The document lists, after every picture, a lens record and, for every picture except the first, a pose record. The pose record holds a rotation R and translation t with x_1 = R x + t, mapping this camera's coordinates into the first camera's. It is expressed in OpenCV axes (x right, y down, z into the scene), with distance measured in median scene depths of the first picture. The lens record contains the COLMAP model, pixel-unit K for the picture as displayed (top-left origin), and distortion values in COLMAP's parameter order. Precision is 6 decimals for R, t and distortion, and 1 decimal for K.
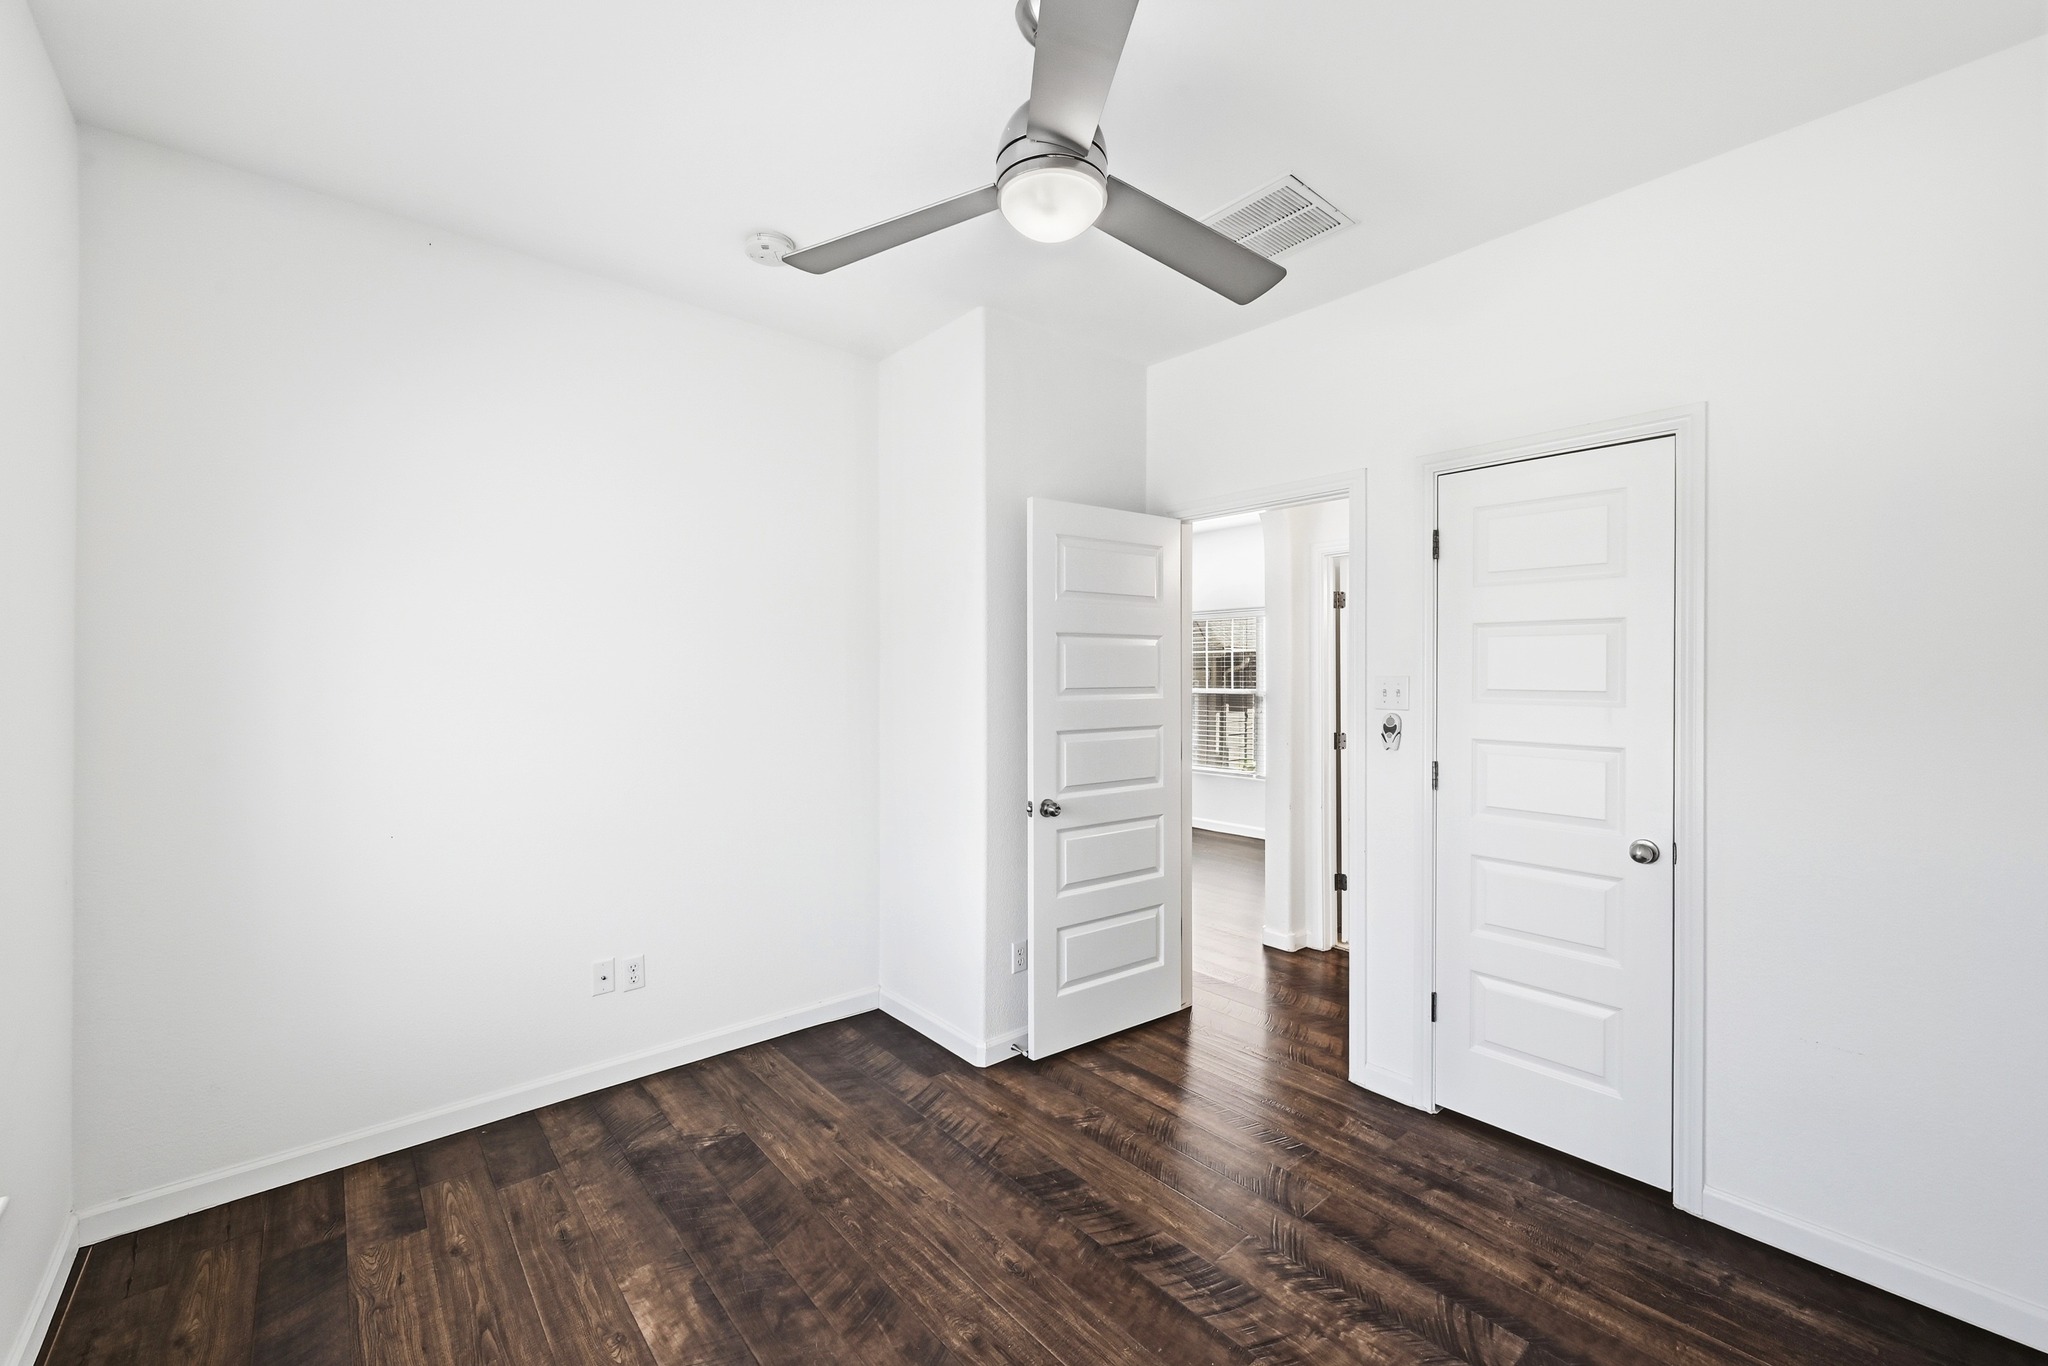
lens RADIAL K [[816.1, 0, 1018.9], [0, 816.1, 679.5], [0, 0, 1]] dist [0.001923, 0.000050]
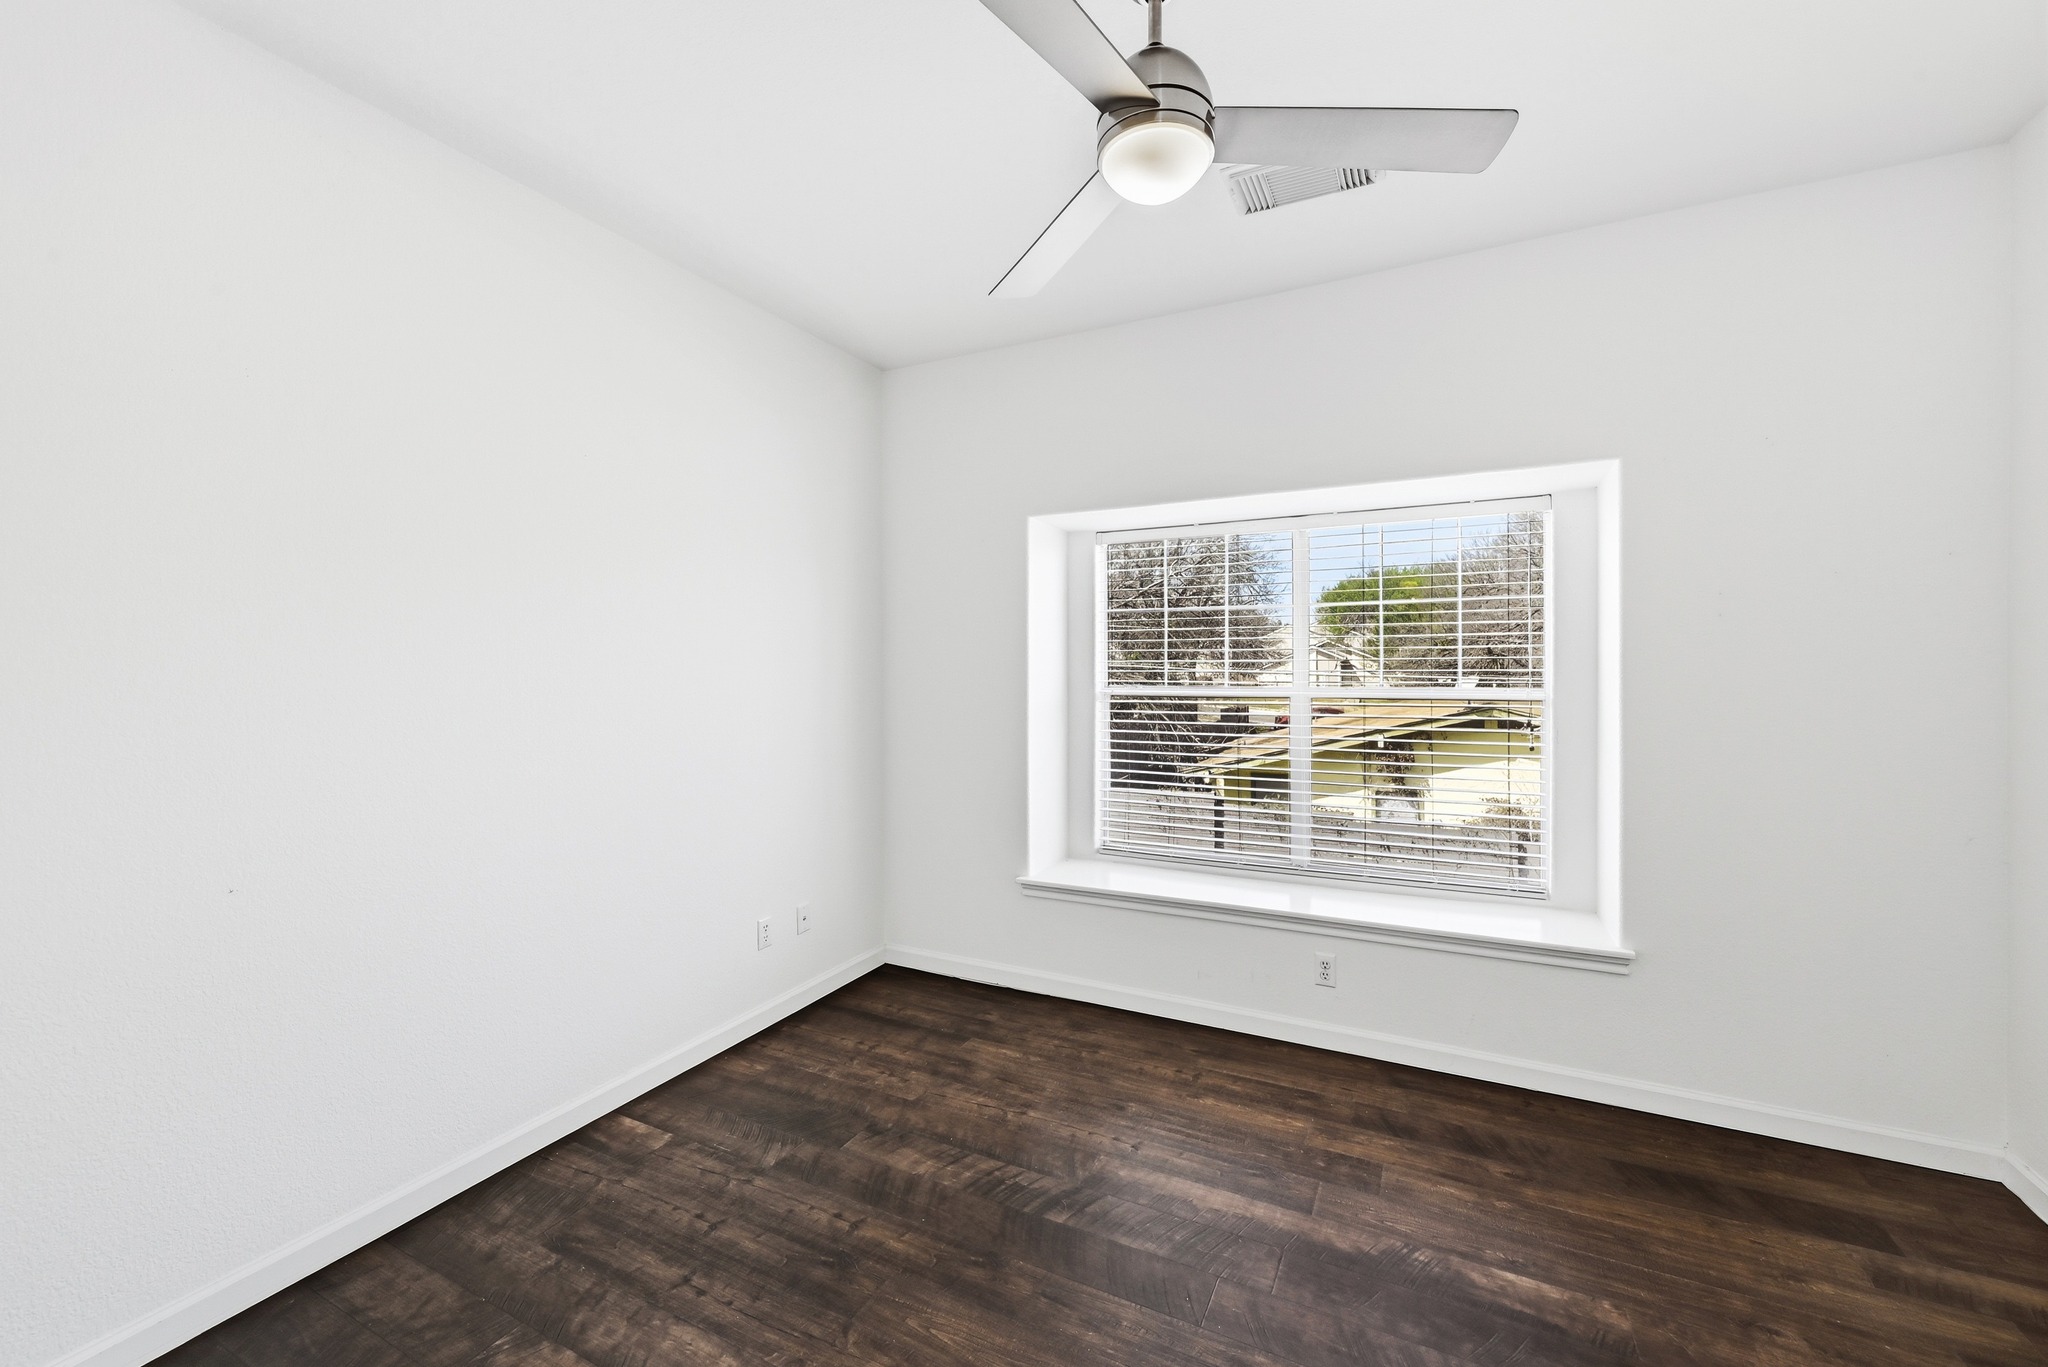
lens RADIAL K [[816.1, 0, 1018.9], [0, 816.1, 680.0], [0, 0, 1]] dist [0.001923, 0.000050]
pose [[-0.921707, 0.027573, -0.386906, 0.527020], [0.023060, 0.999601, 0.016301, -0.028576], [0.387201, 0.006103, -0.921975, 1.673600]]
